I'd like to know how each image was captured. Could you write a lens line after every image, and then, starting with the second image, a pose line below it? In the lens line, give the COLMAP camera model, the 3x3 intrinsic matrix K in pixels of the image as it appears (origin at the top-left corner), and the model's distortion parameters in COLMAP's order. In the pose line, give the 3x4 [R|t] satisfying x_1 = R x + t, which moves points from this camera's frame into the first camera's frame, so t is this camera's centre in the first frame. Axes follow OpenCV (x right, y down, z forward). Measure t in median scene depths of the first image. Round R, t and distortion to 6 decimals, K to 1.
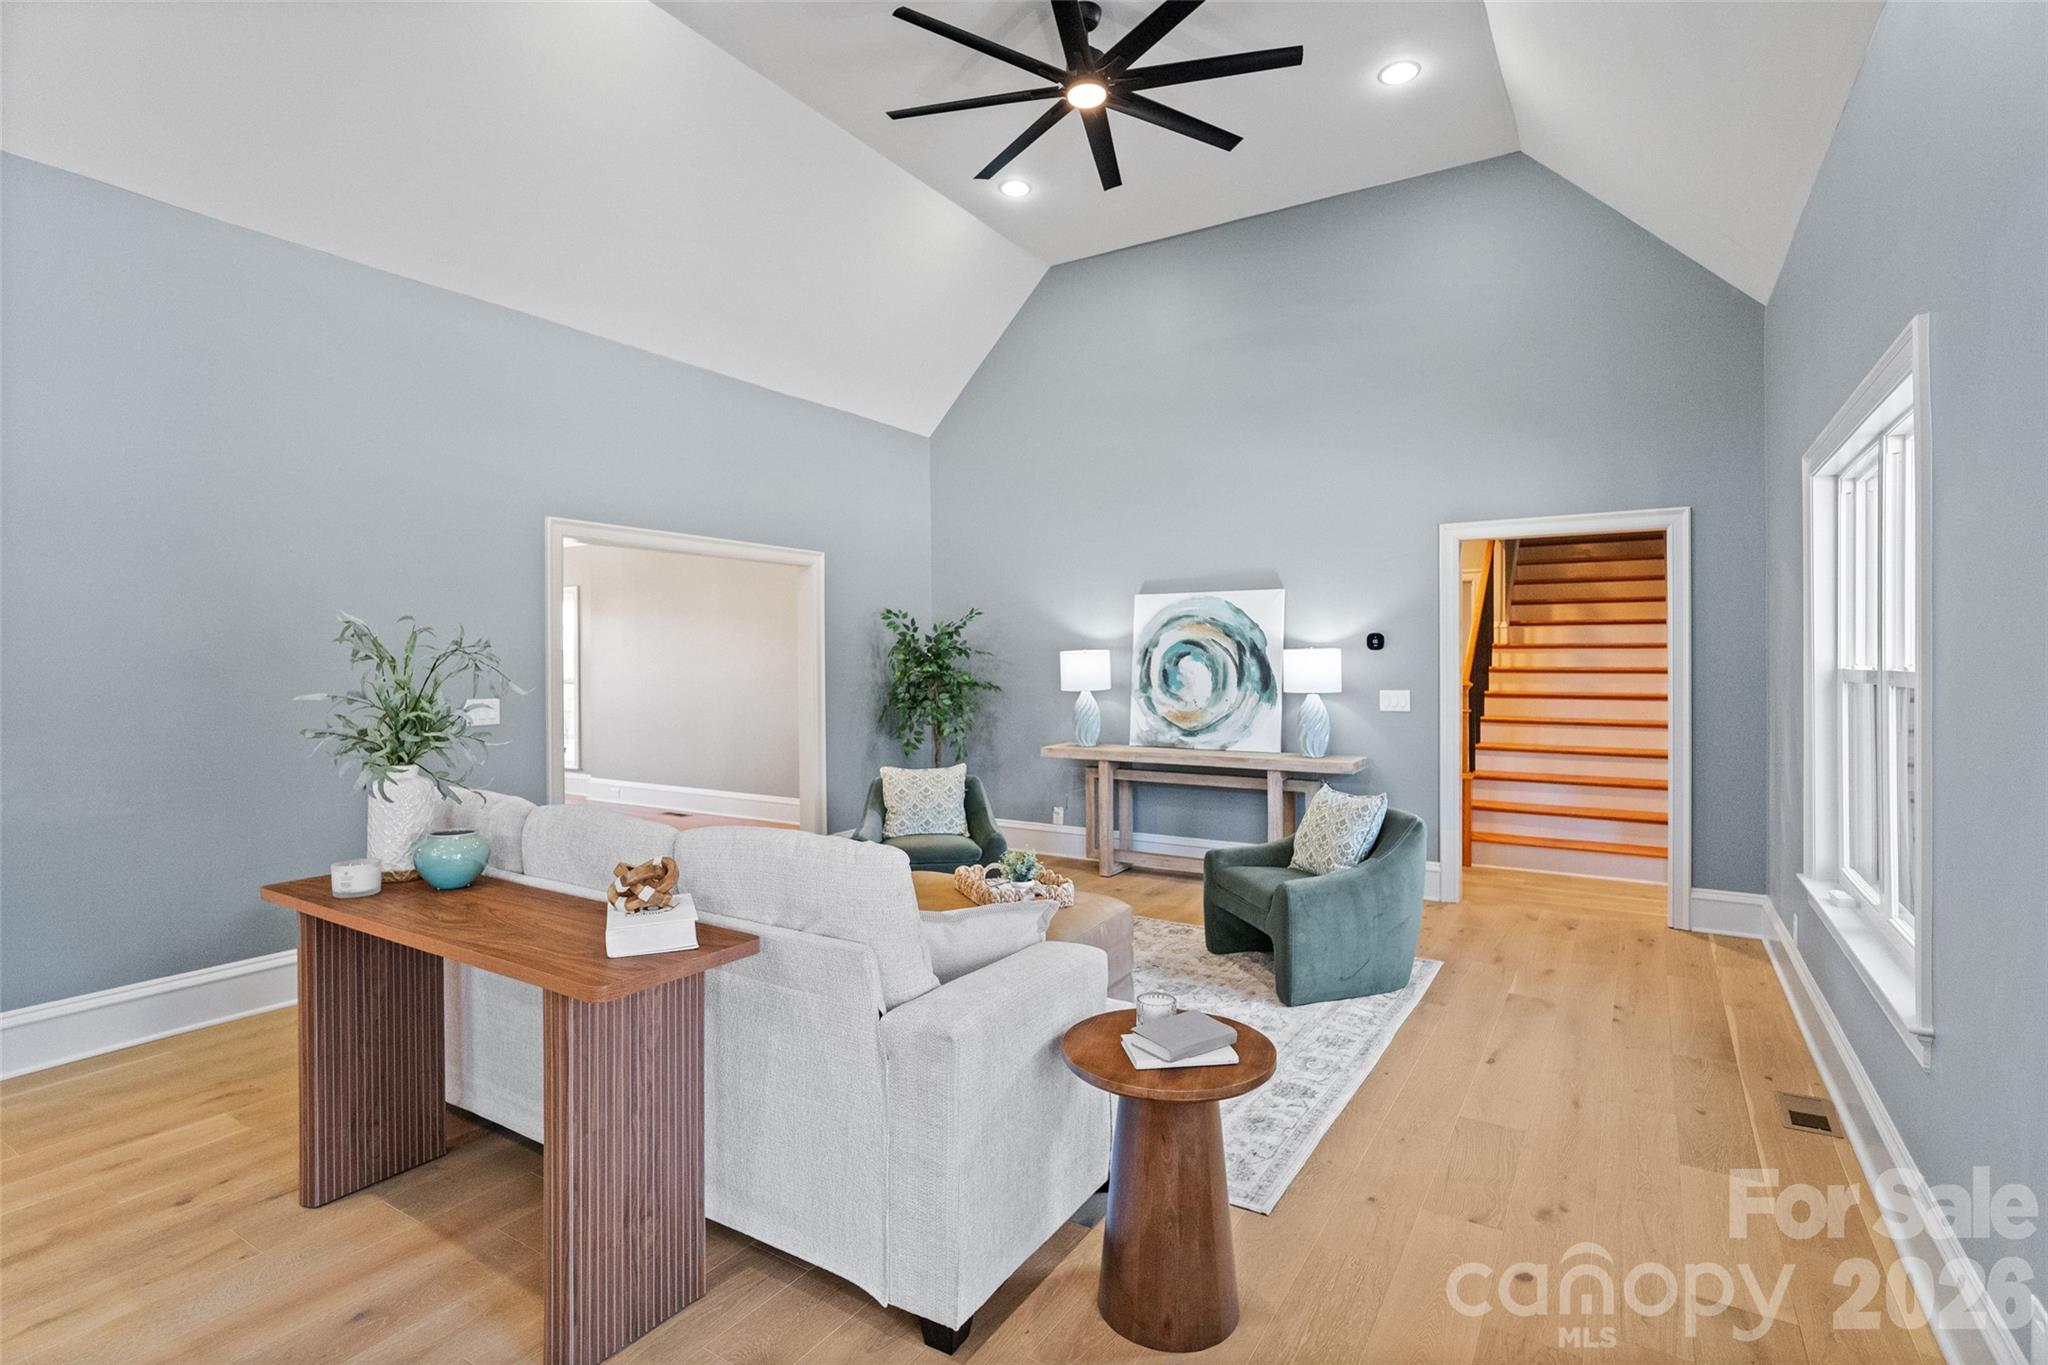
lens RADIAL K [[987.2, 0, 1019.8], [0, 987.2, 663.3], [0, 0, 1]] dist [-0.004540, -0.000309]
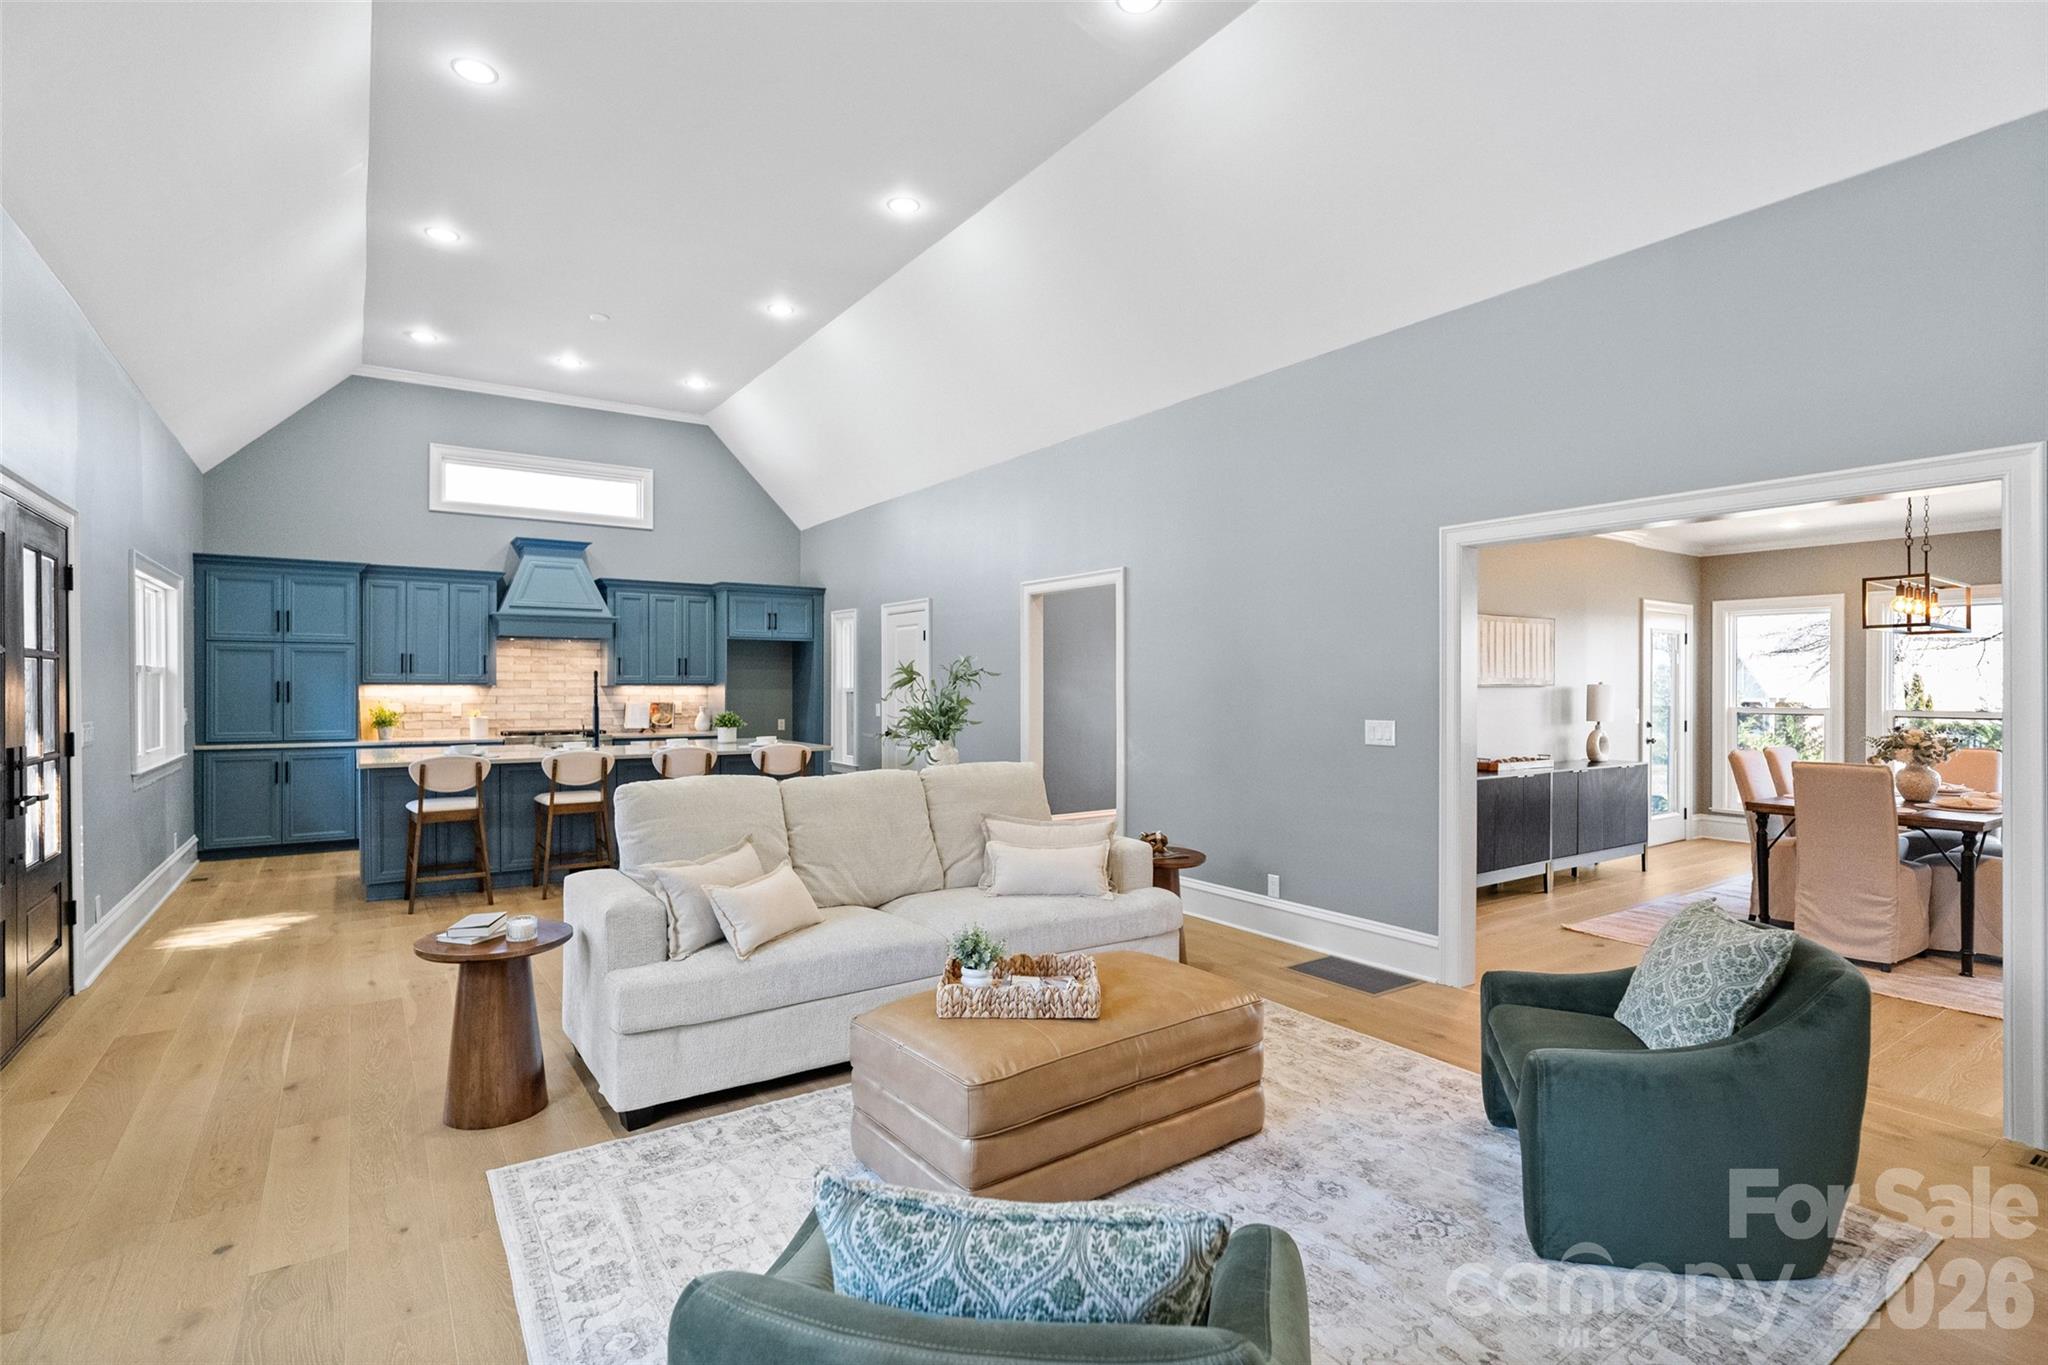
lens RADIAL K [[987.2, 0, 1028.7], [0, 987.2, 688.1], [0, 0, 1]] dist [-0.004540, -0.000309]
pose [[-0.399781, 0.001258, -0.916610, 0.396027], [-0.006860, 0.999967, 0.004365, 0.000664], [0.916585, 0.008033, -0.399760, 0.772578]]
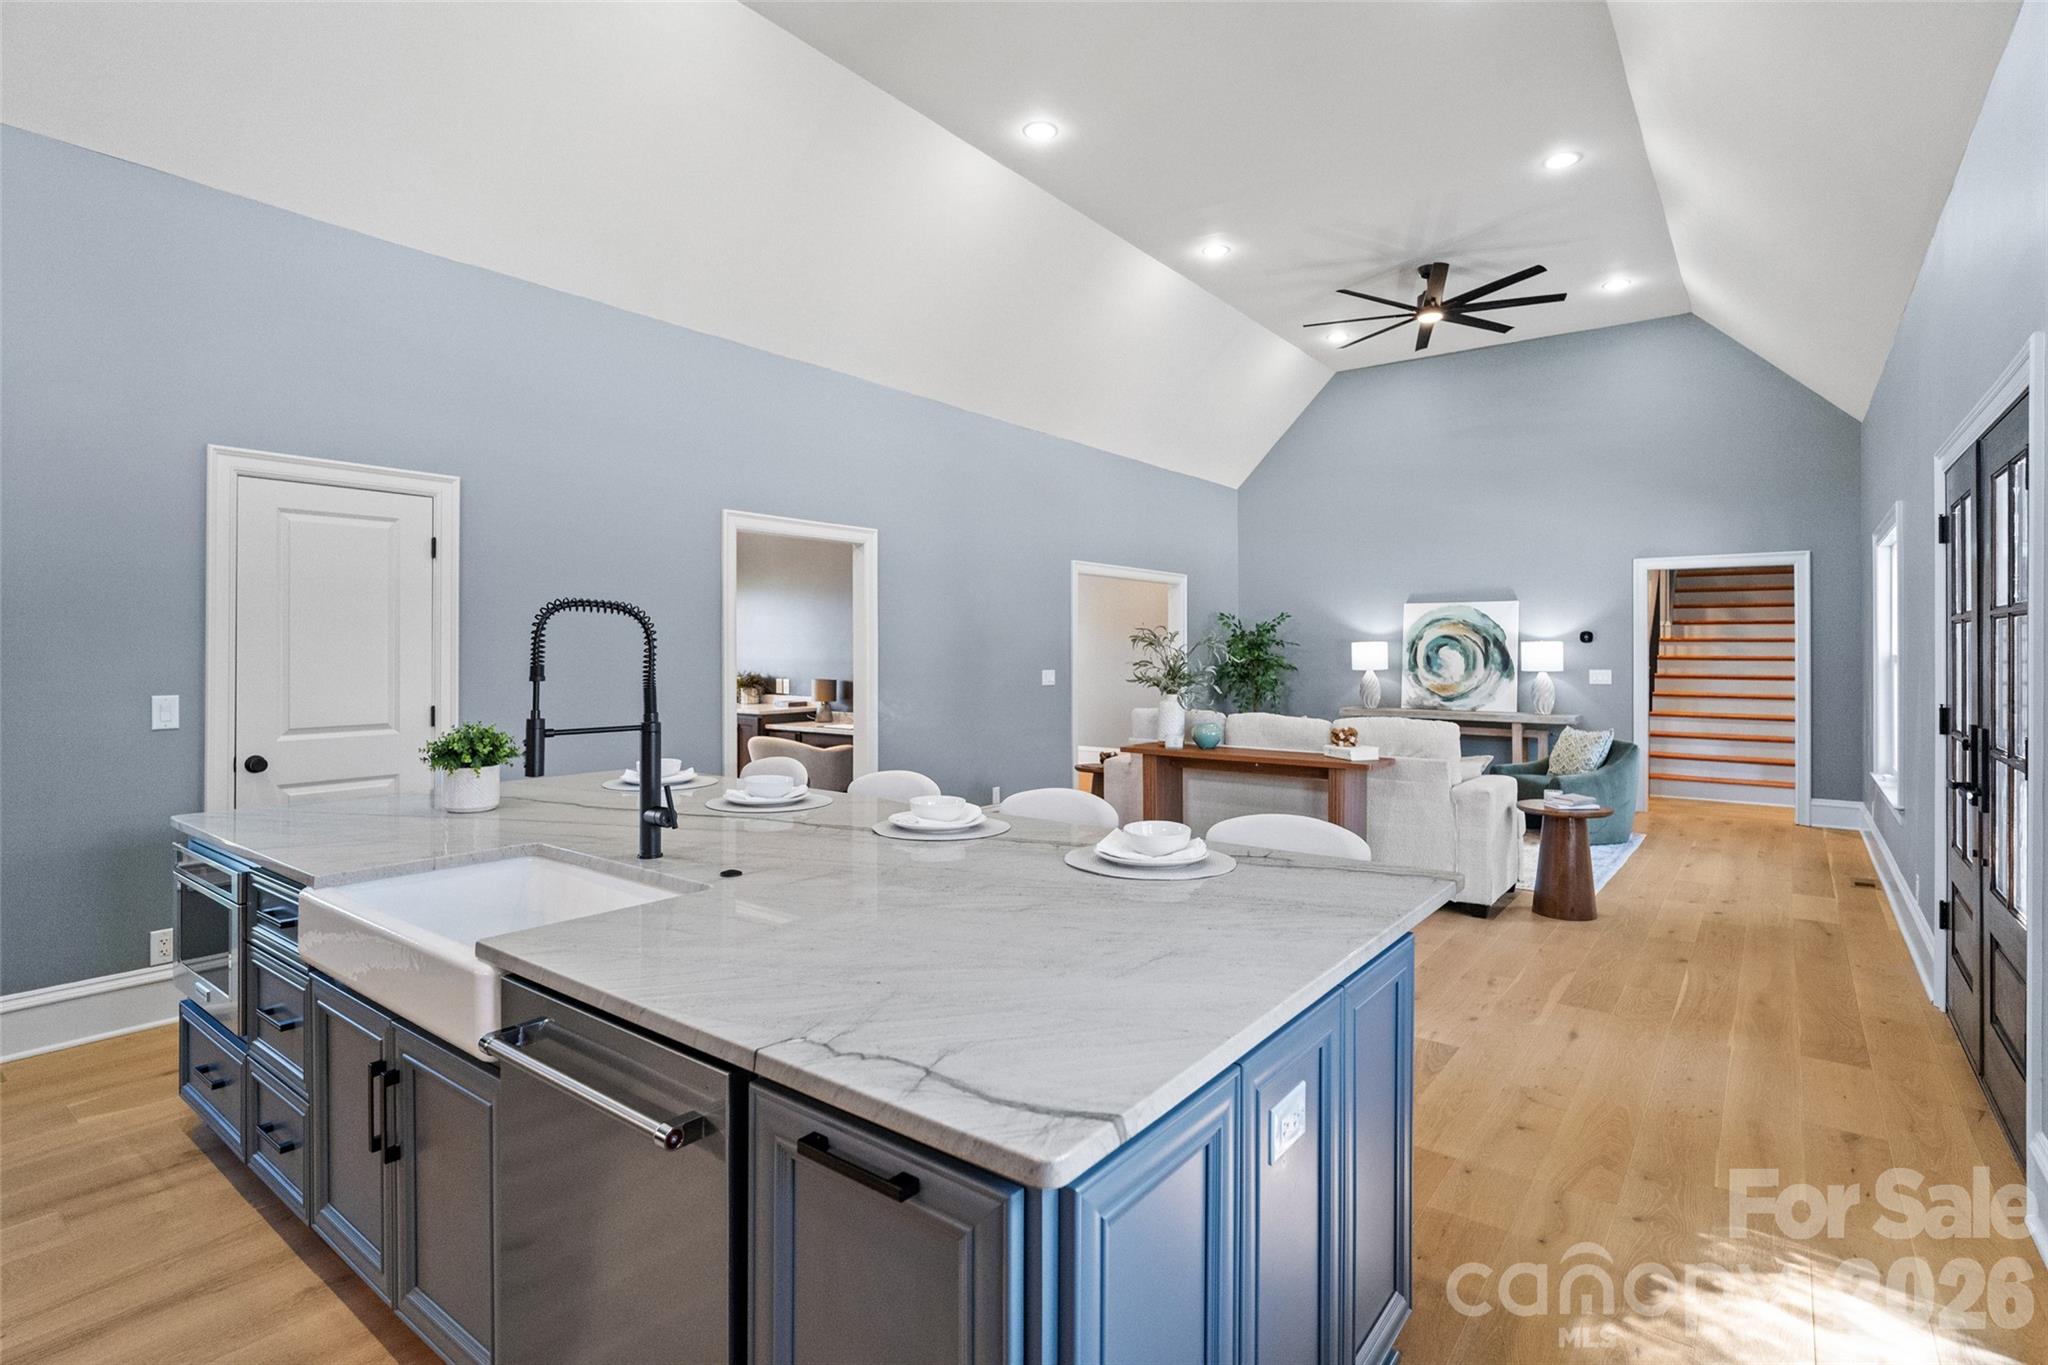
lens RADIAL K [[987.2, 0, 1026.8], [0, 987.2, 647.0], [0, 0, 1]] dist [-0.004540, -0.000309]
pose [[0.995574, 0.004296, -0.093879, -0.318906], [-0.004871, 0.999971, -0.005896, 0.005341], [0.093851, 0.006327, 0.995566, -0.523472]]
